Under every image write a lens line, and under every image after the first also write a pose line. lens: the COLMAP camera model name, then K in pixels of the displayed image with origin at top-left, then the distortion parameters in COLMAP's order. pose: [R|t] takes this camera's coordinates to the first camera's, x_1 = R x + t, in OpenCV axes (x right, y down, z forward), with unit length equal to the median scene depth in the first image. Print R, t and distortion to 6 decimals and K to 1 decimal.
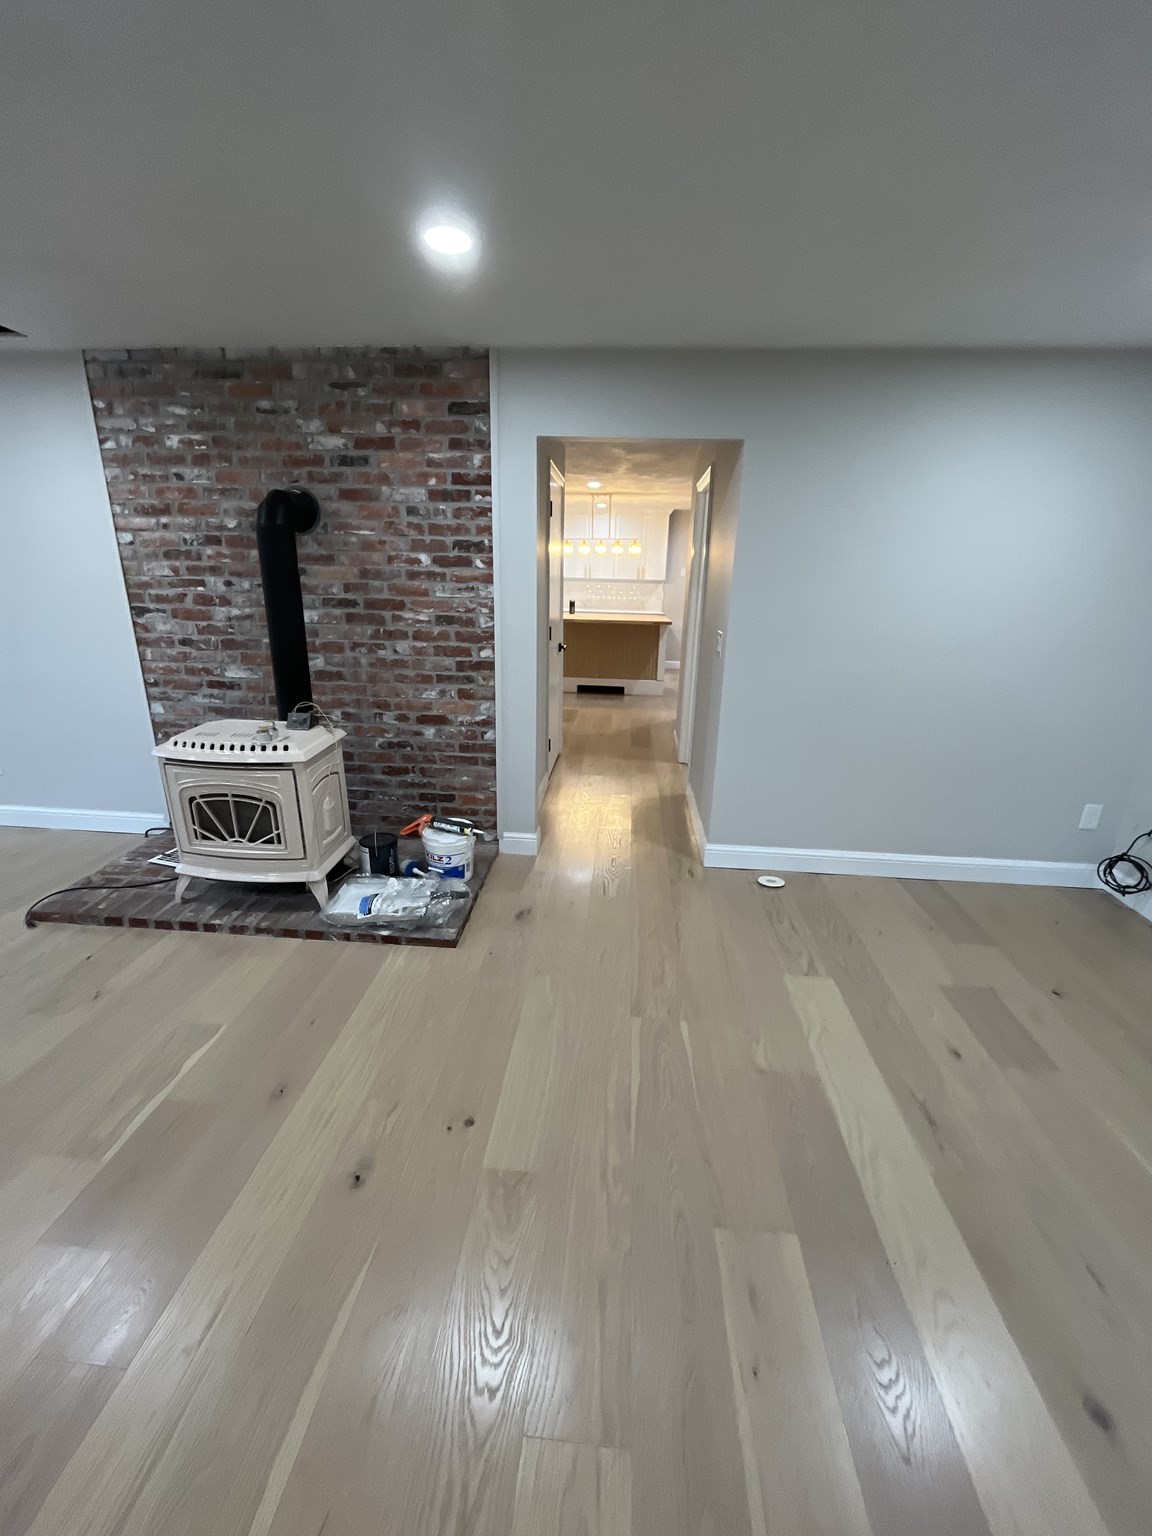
lens RADIAL K [[622.2, 0, 575.8], [0, 622.2, 765.6], [0, 0, 1]] dist [-0.003146, -0.000291]
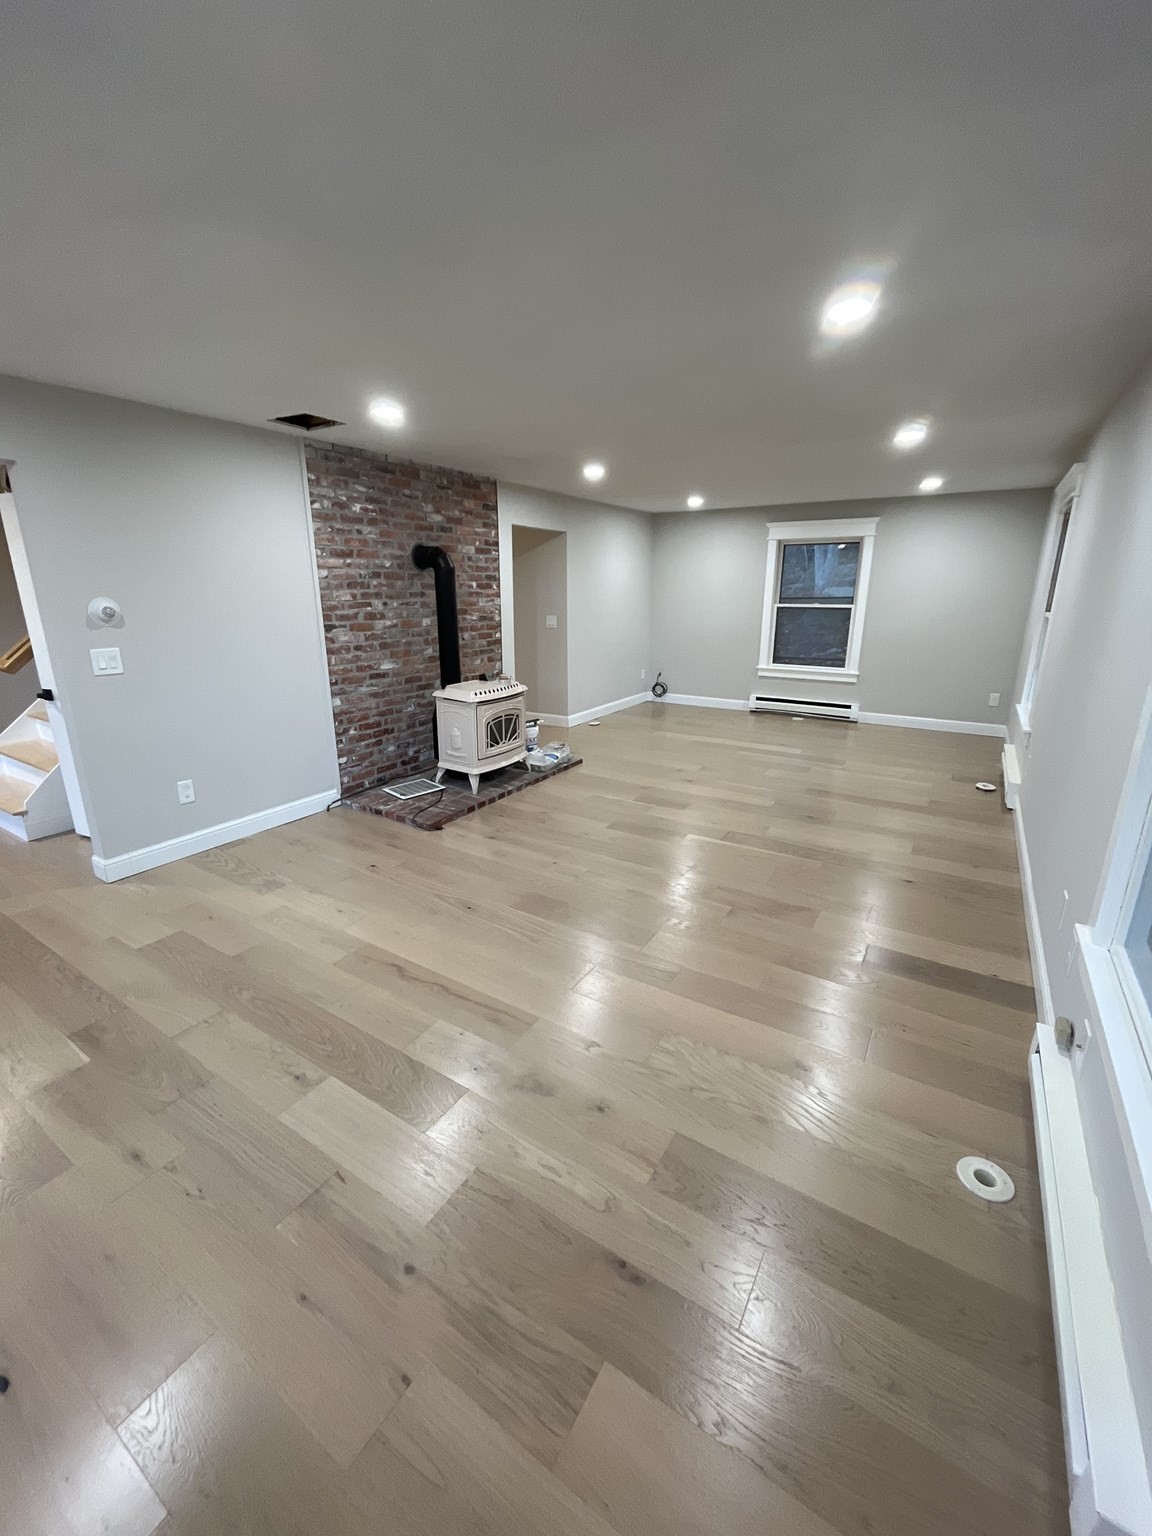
lens RADIAL K [[622.2, 0, 575.3], [0, 622.2, 770.7], [0, 0, 1]] dist [-0.003146, -0.000291]
pose [[0.460912, -0.271867, 0.844777, -1.783129], [0.275765, 0.948671, 0.154844, -0.021516], [-0.843513, 0.161590, 0.512225, -0.079183]]
